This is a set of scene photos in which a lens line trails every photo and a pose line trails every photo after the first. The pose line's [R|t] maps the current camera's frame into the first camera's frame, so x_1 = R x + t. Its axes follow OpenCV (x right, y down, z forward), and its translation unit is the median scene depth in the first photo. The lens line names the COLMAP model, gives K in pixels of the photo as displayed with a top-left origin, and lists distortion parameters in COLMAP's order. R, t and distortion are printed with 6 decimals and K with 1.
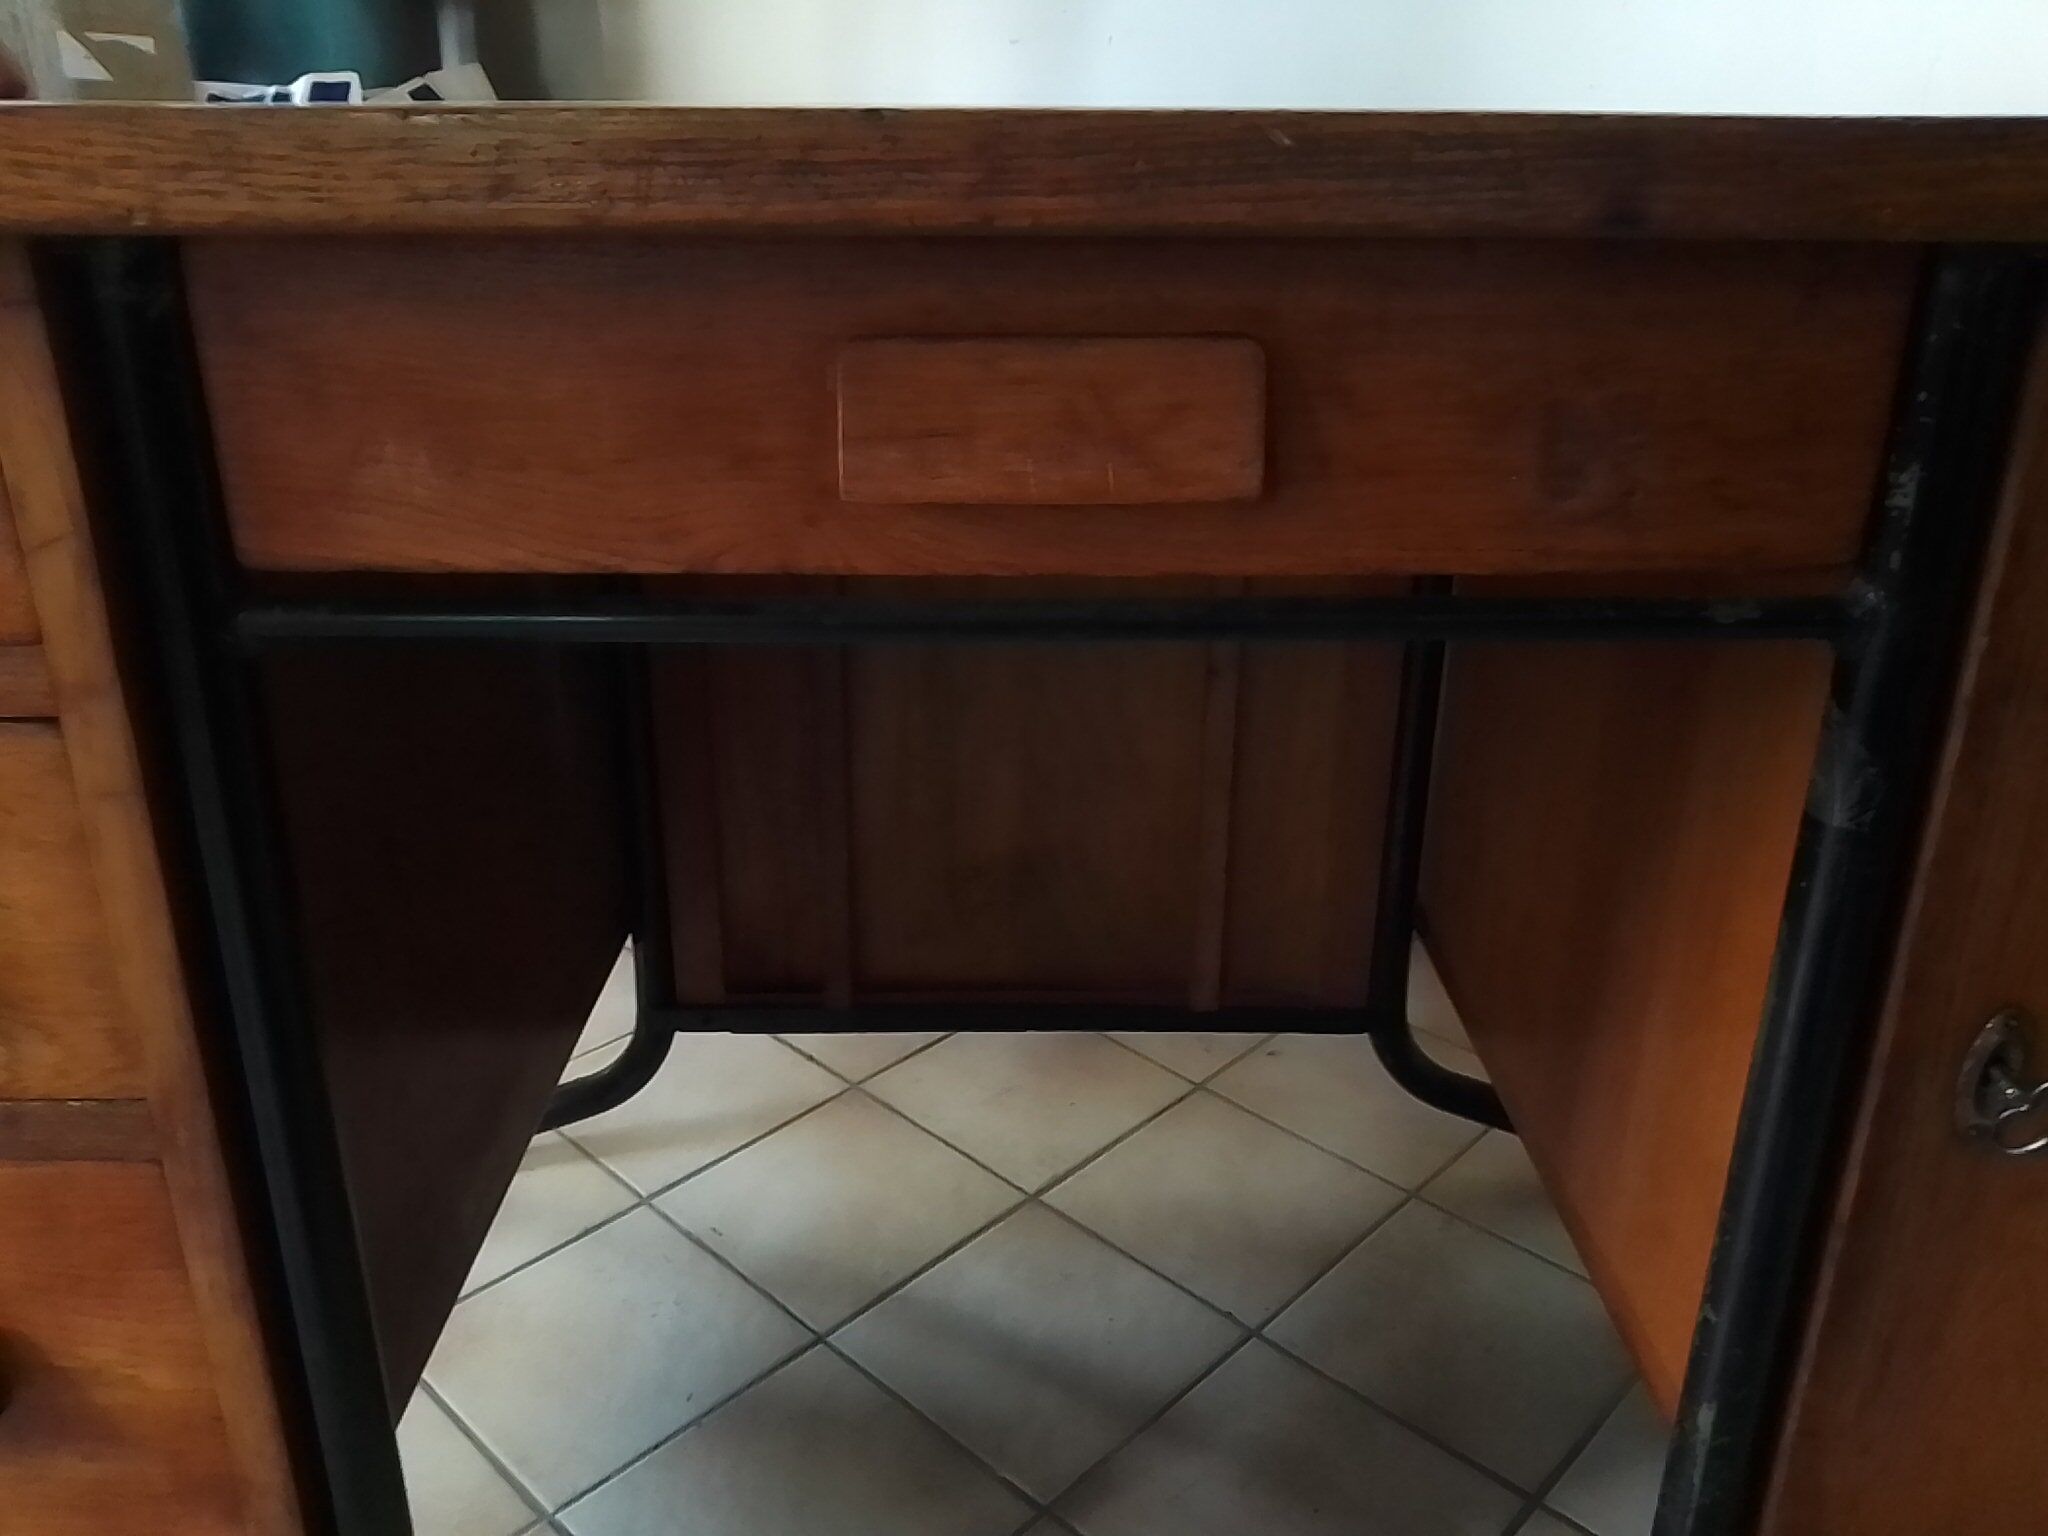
lens RADIAL K [[1602.9, 0, 1032.2], [0, 1602.9, 772.8], [0, 0, 1]] dist [0.002494, -0.017459]
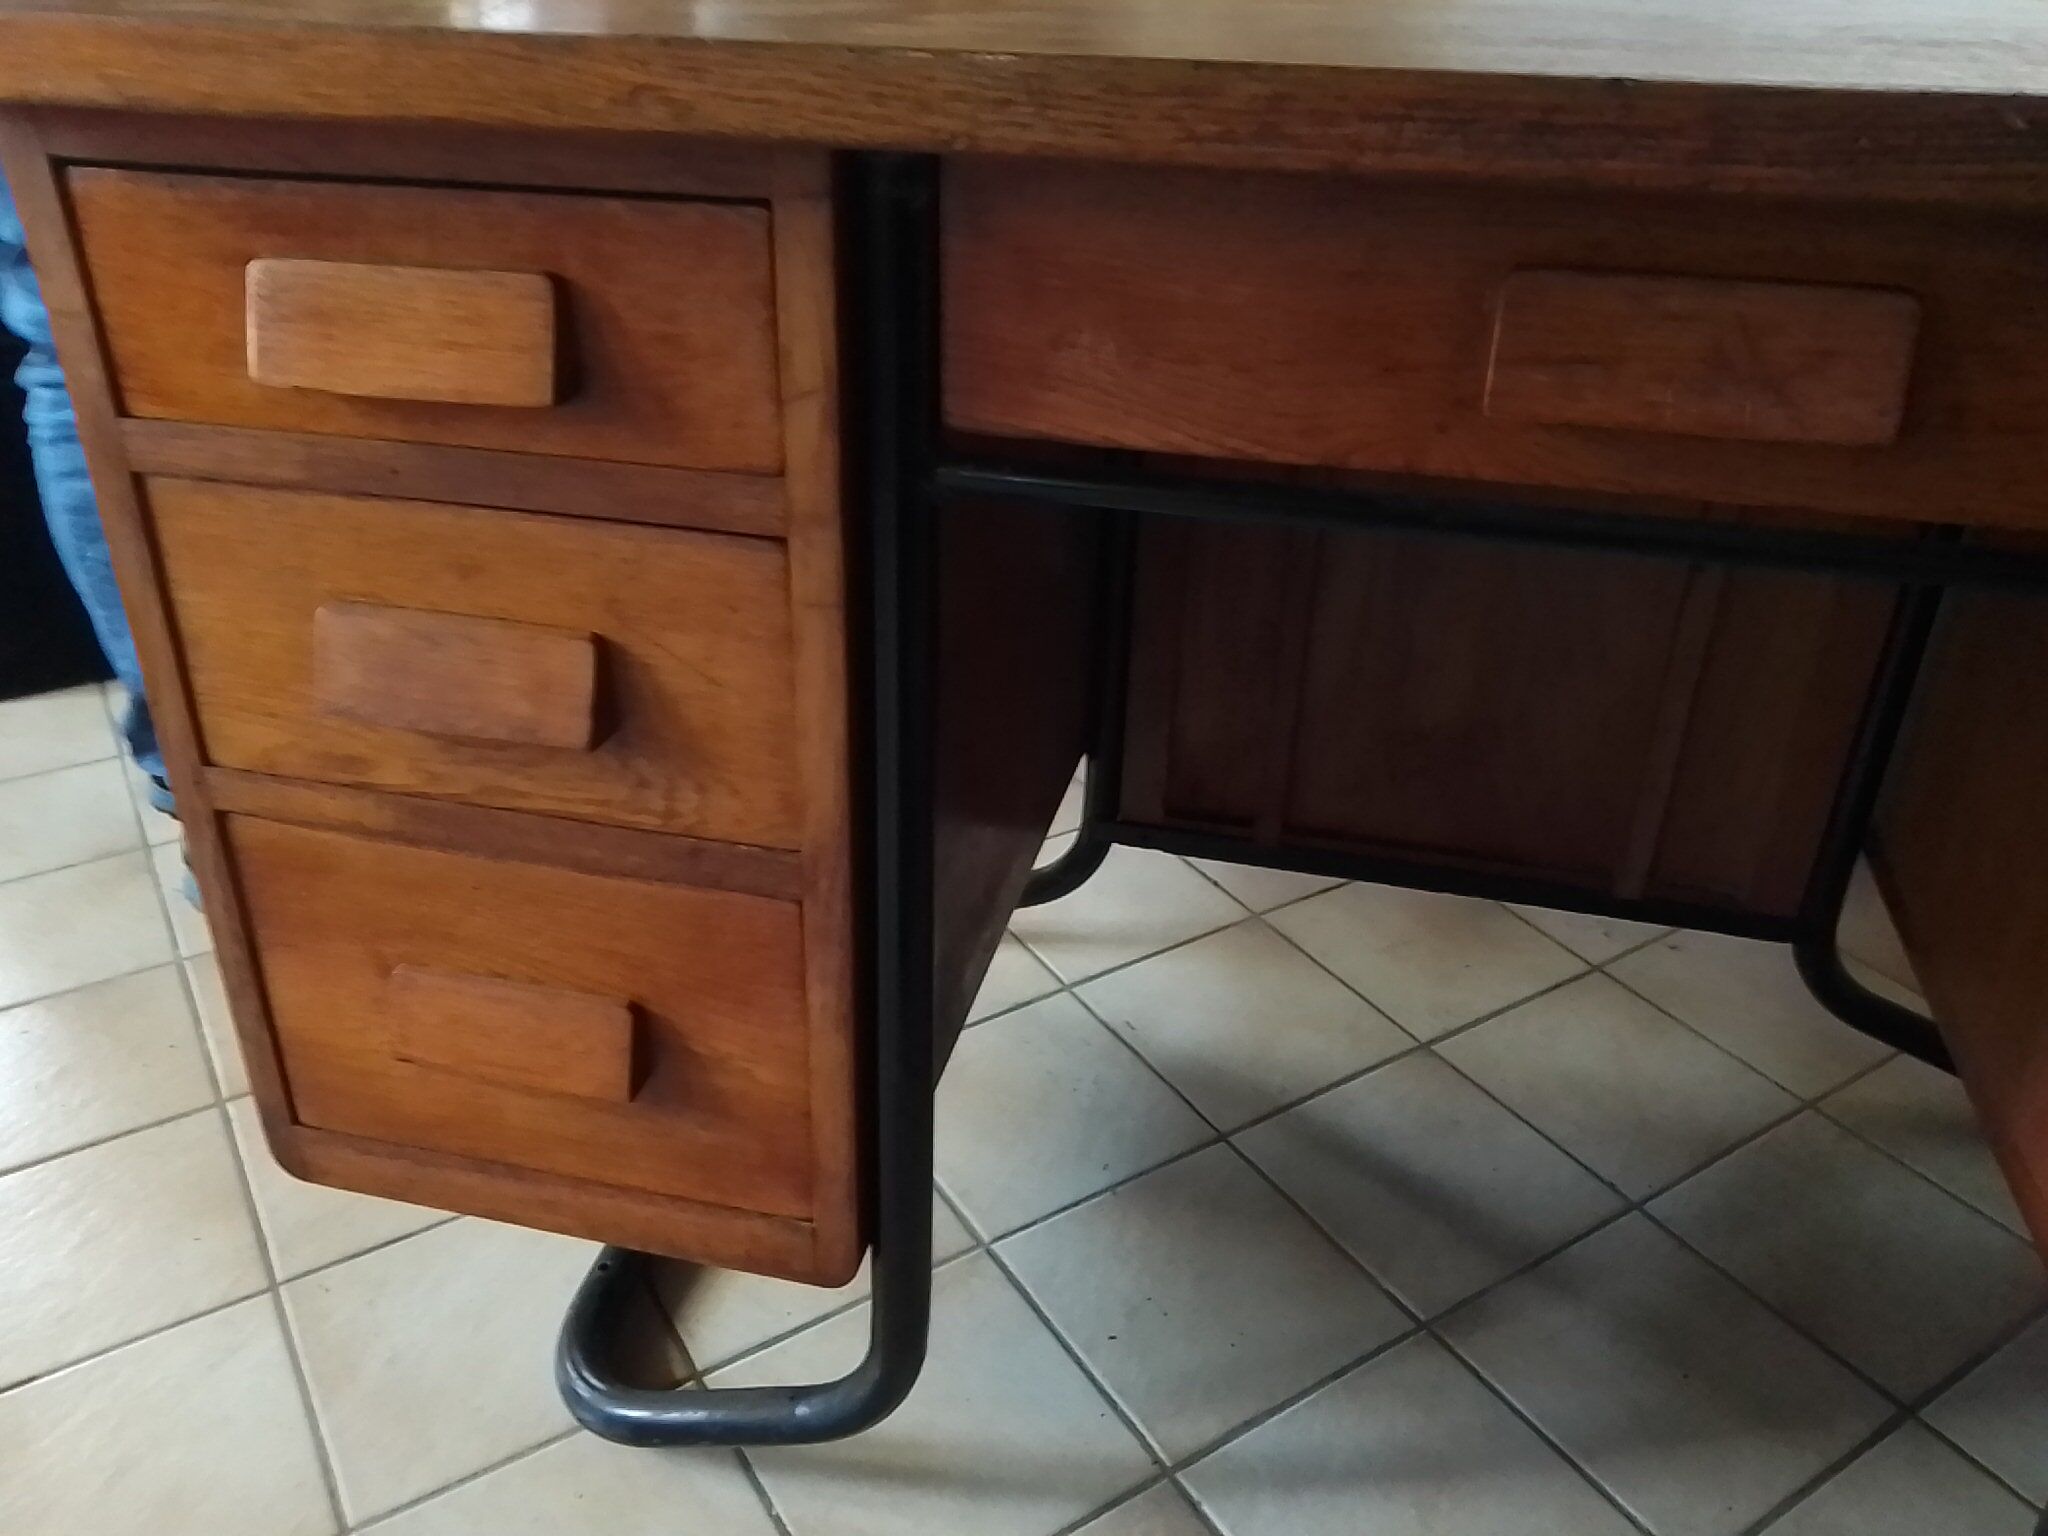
lens RADIAL K [[1585.0, 0, 1024.0], [0, 1585.0, 768.0], [0, 0, 1]] dist [0.035724, -0.071153]
pose [[0.970191, 0.129782, -0.204663, -0.157763], [-0.107962, 0.987547, 0.114437, -0.018956], [0.216967, -0.088930, 0.972120, -0.150839]]
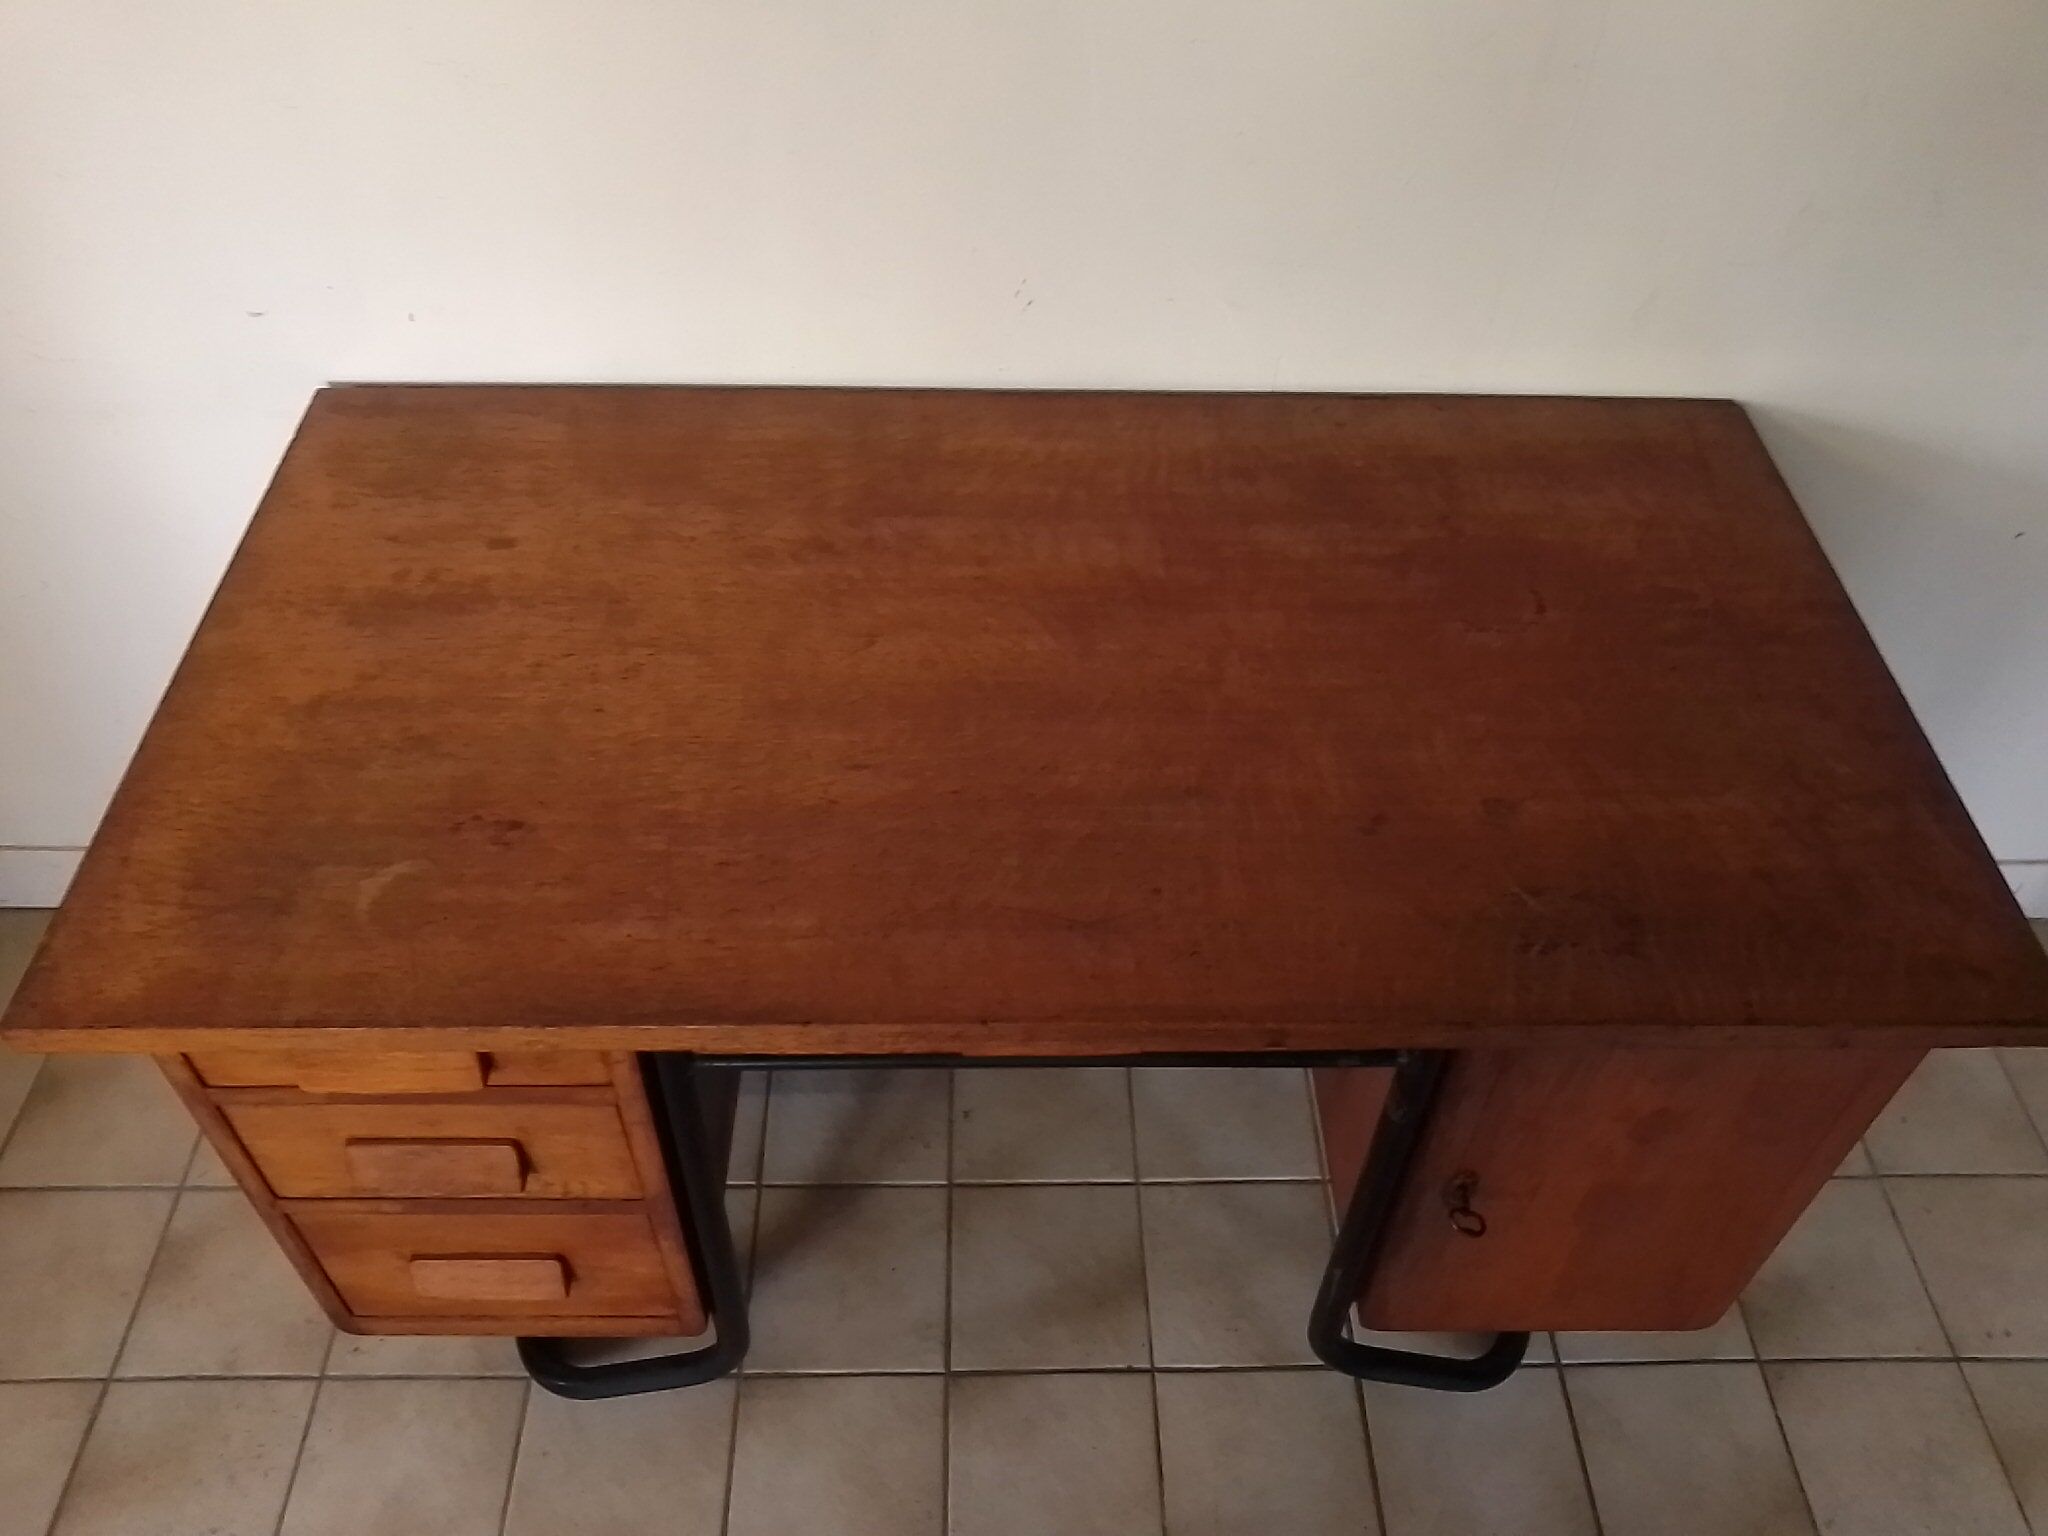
lens RADIAL K [[1563.3, 0, 1024.0], [0, 1563.3, 768.0], [0, 0, 1]] dist [0.044944, -0.128610]
pose [[0.999871, 0.012014, 0.010615, -0.054457], [-0.015286, 0.914029, 0.405360, -1.357083], [-0.004832, -0.405470, 0.914095, -0.841458]]
